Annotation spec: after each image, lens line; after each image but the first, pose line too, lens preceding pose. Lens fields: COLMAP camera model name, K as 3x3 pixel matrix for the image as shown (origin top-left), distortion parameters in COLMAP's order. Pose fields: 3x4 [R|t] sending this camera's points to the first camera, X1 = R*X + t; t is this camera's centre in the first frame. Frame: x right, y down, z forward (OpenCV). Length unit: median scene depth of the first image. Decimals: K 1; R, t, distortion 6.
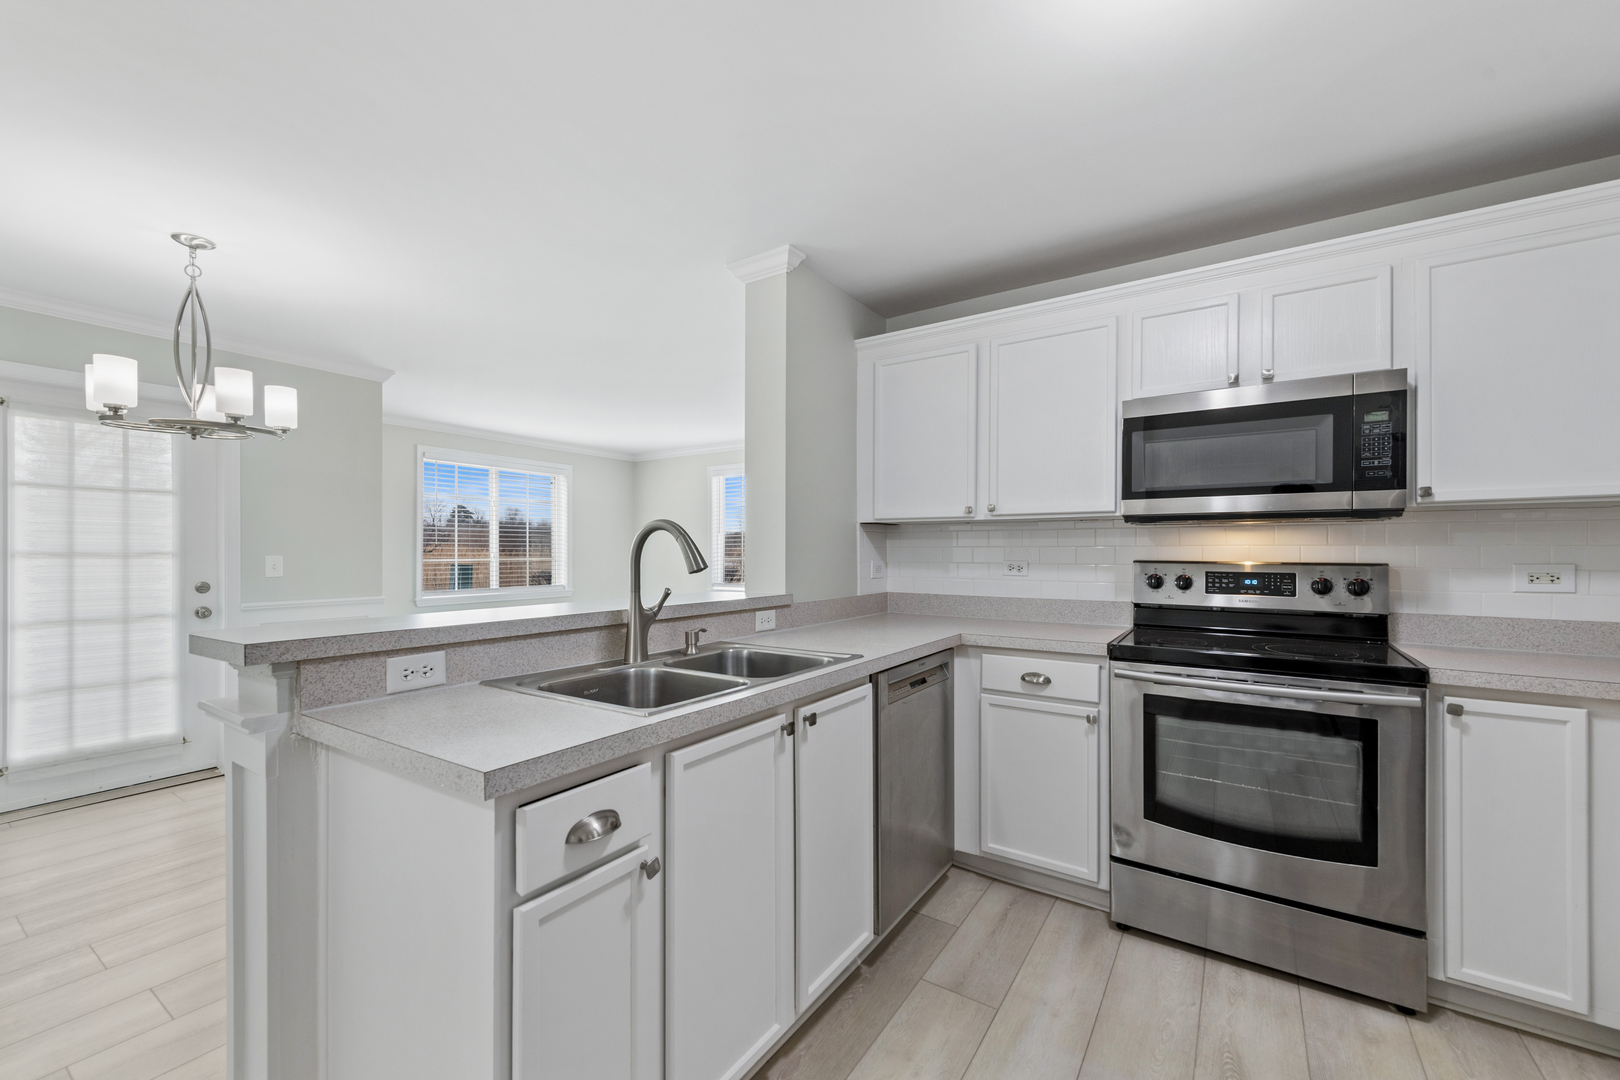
lens RADIAL K [[641.0, 0, 812.6], [0, 641.0, 552.9], [0, 0, 1]] dist [0.017344, -0.003952]
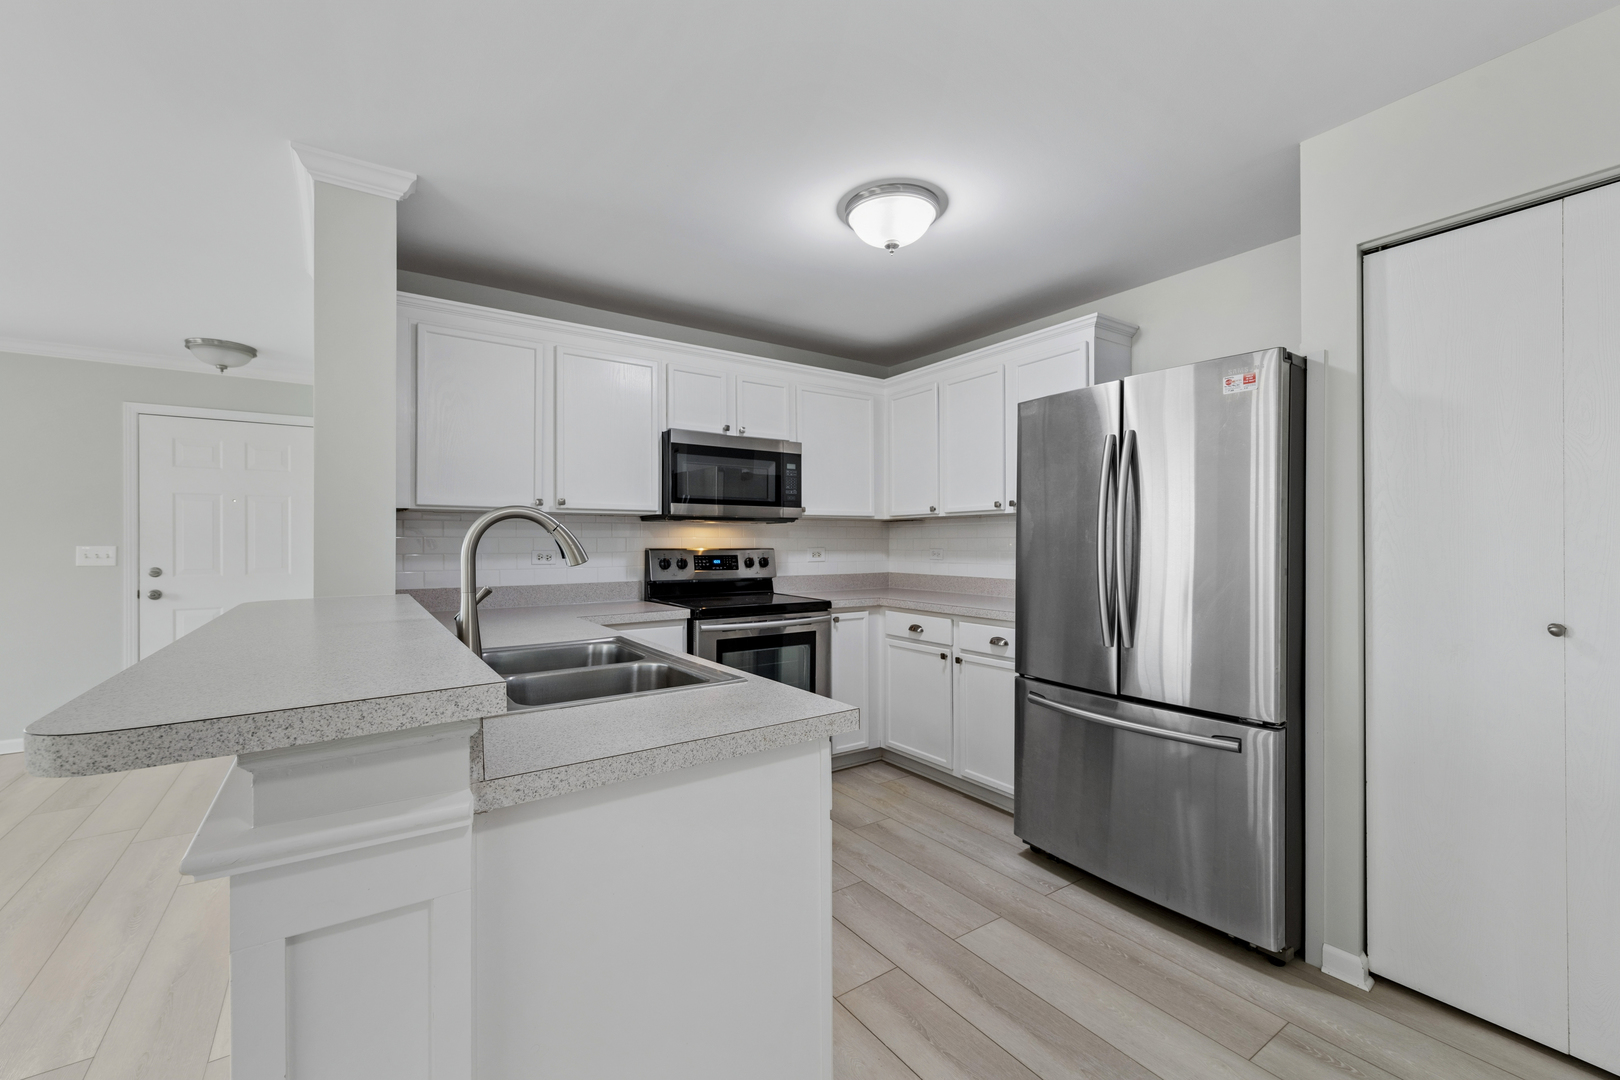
lens RADIAL K [[660.7, 0, 814.9], [0, 660.7, 542.5], [0, 0, 1]] dist [0.009947, -0.001843]
pose [[0.363816, -0.003155, 0.931465, -0.509692], [0.004055, 0.999990, 0.001803, -0.001429], [-0.931462, 0.003122, 0.363825, 0.165276]]
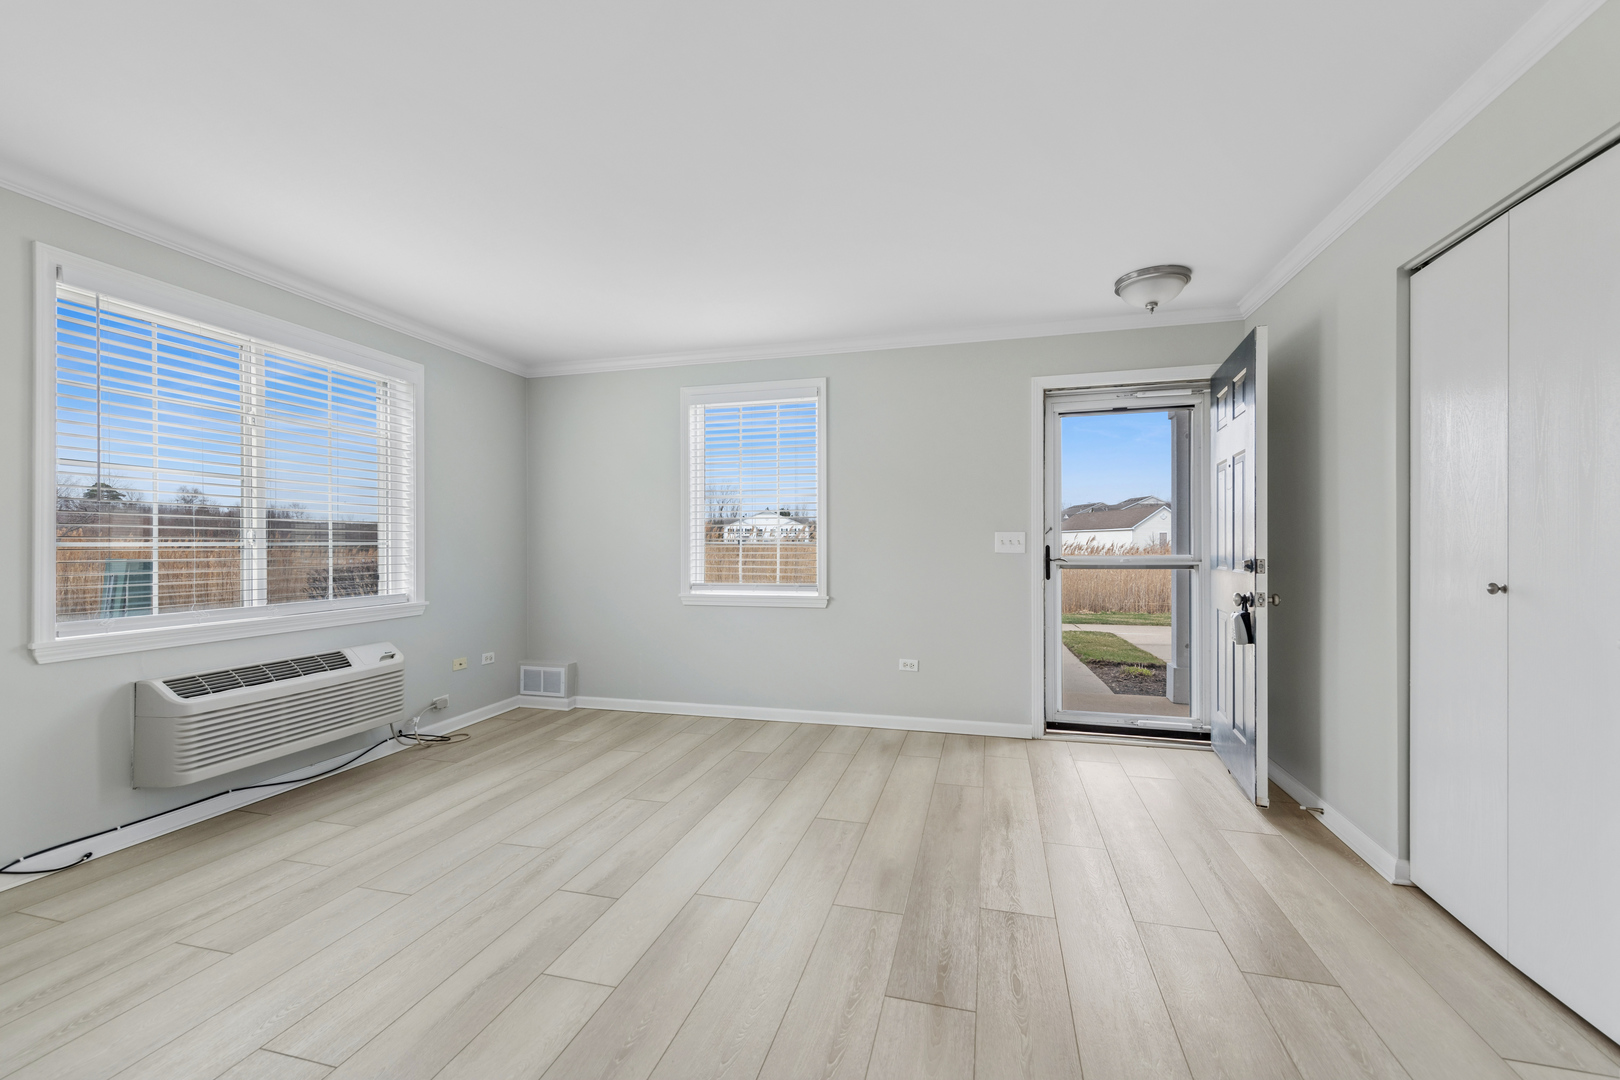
lens RADIAL K [[660.7, 0, 813.8], [0, 660.7, 543.4], [0, 0, 1]] dist [0.009947, -0.001843]
pose [[0.949519, -0.002767, 0.313697, -0.546556], [0.003417, 0.999993, -0.001522, 0.024426], [-0.313691, 0.002518, 0.949522, 0.878509]]
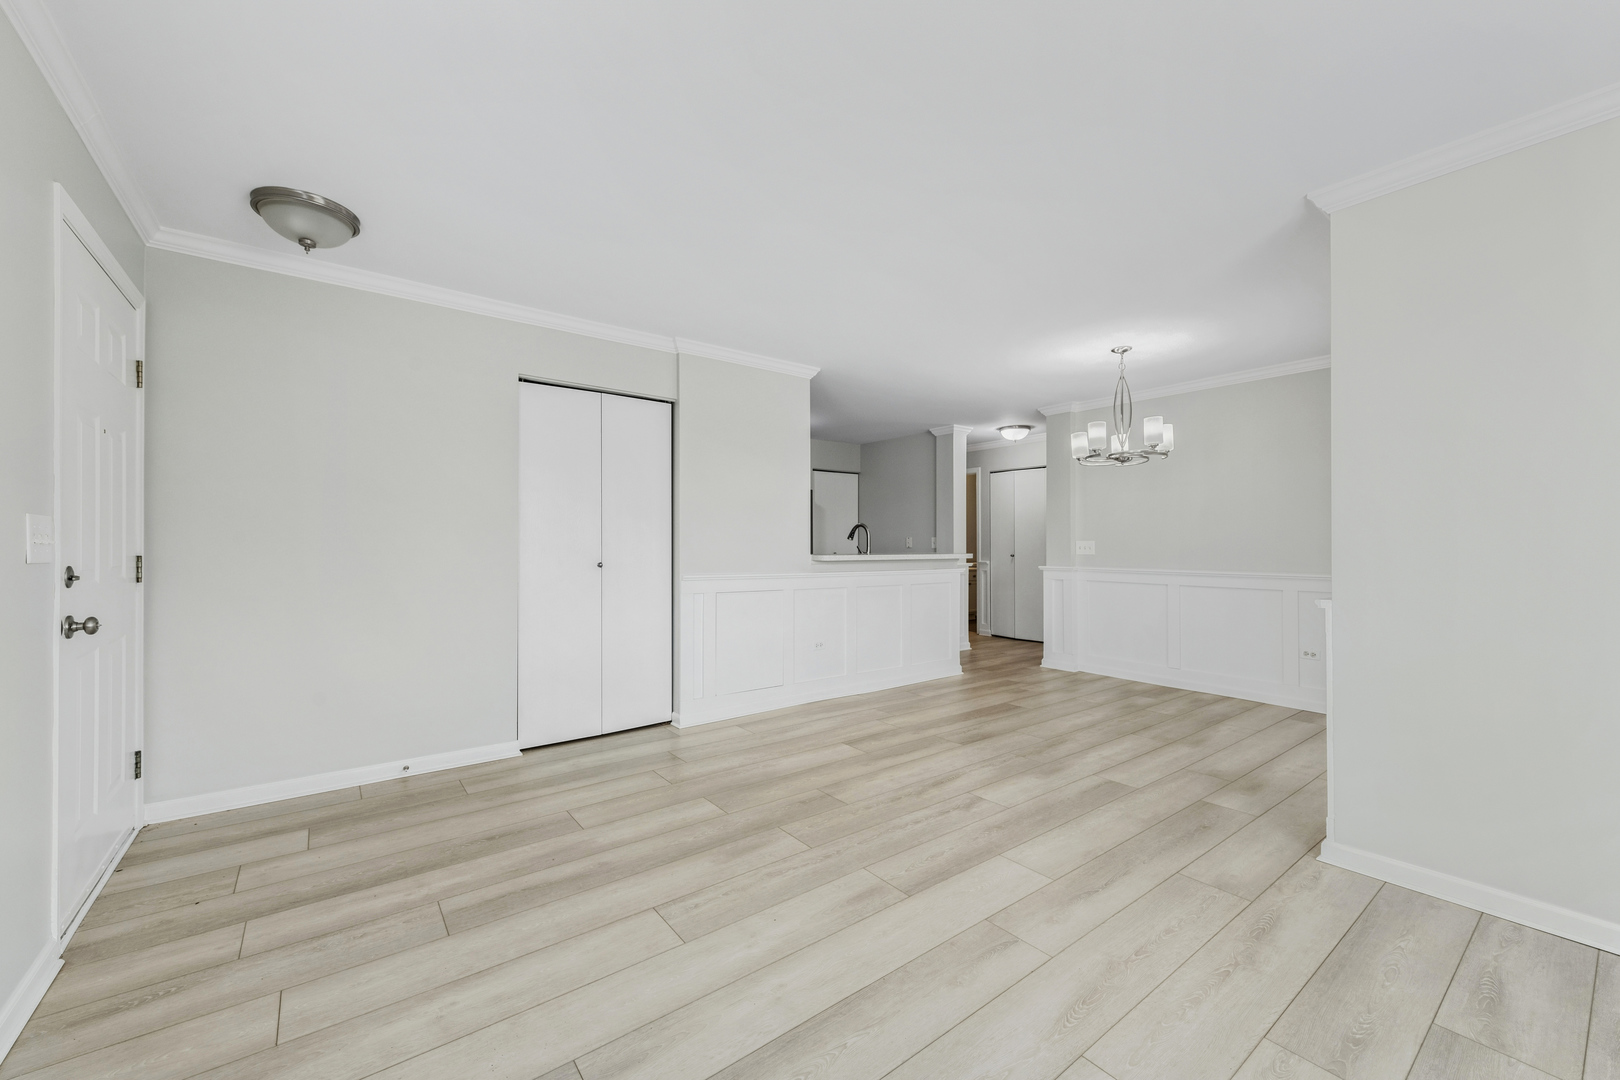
lens RADIAL K [[641.0, 0, 812.9], [0, 641.0, 541.2], [0, 0, 1]] dist [0.017344, -0.003952]
pose [[-0.945833, -0.000140, 0.324653, -0.569295], [-0.001297, 0.999994, -0.003349, 0.024422], [-0.324650, -0.003589, -0.945827, 2.220104]]
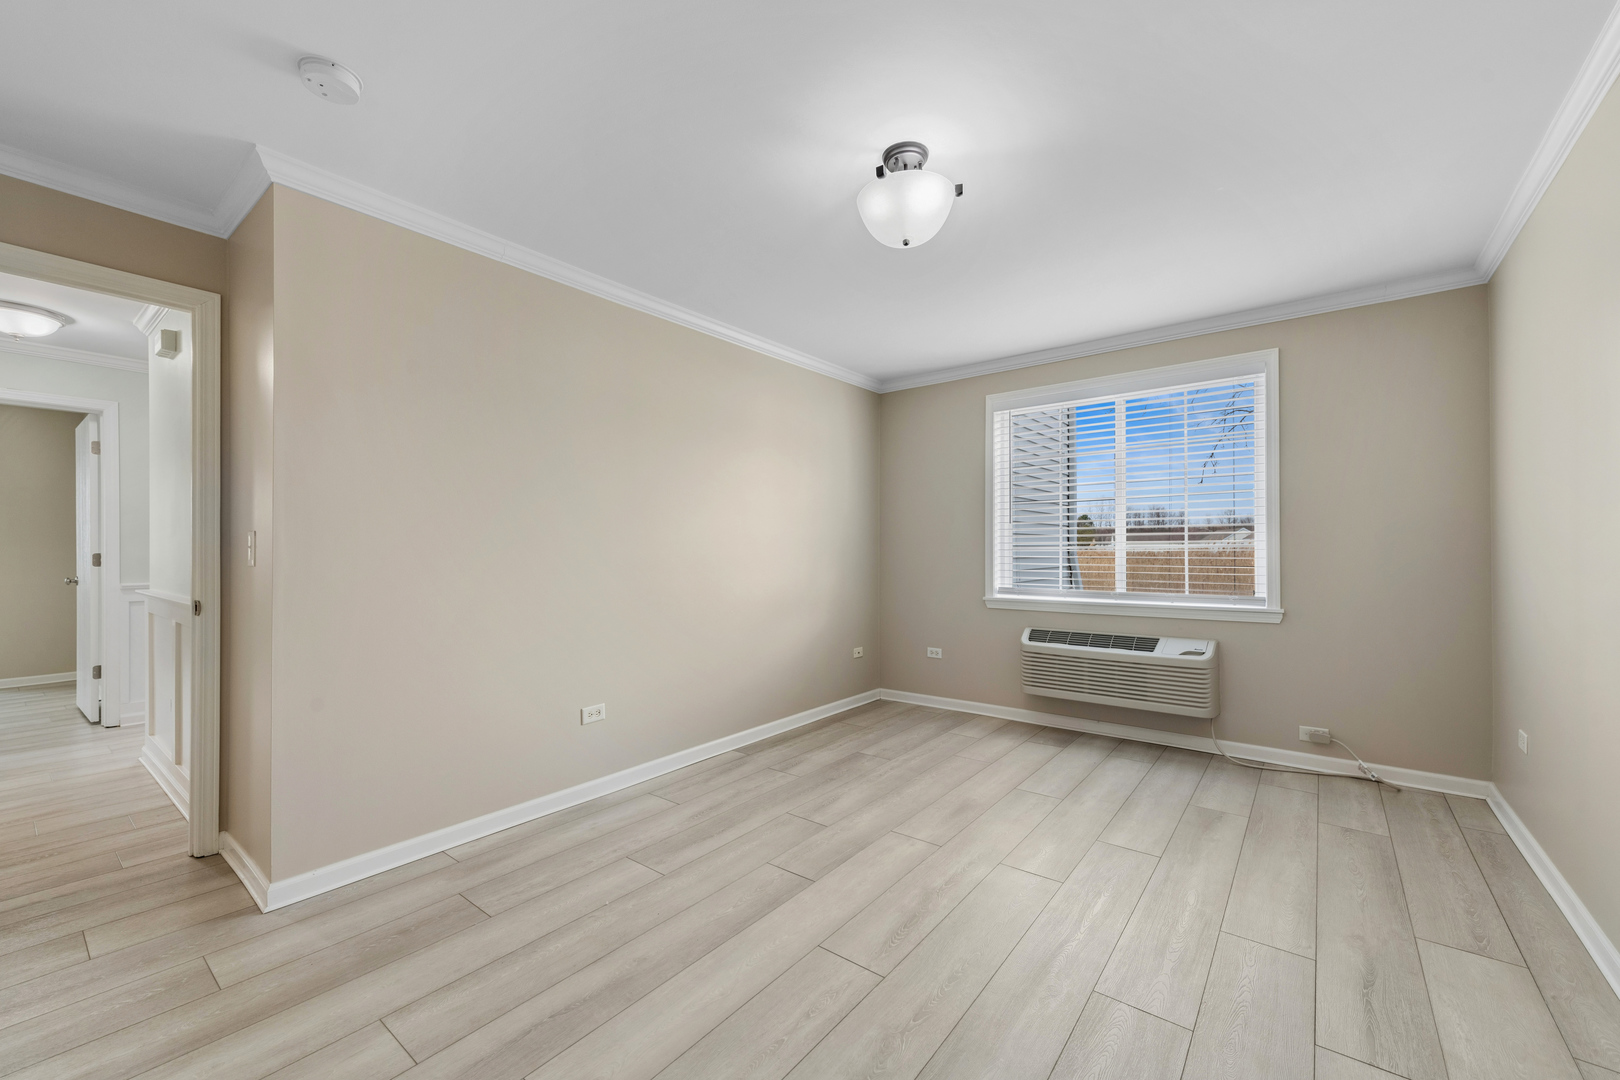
lens RADIAL K [[641.0, 0, 852.6], [0, 641.0, 547.1], [0, 0, 1]] dist [0.017344, -0.003952]
pose [[-0.067122, -0.006301, -0.997725, 0.276106], [0.003050, 0.999974, -0.006521, 0.030621], [0.997740, -0.003481, -0.067101, 1.624735]]
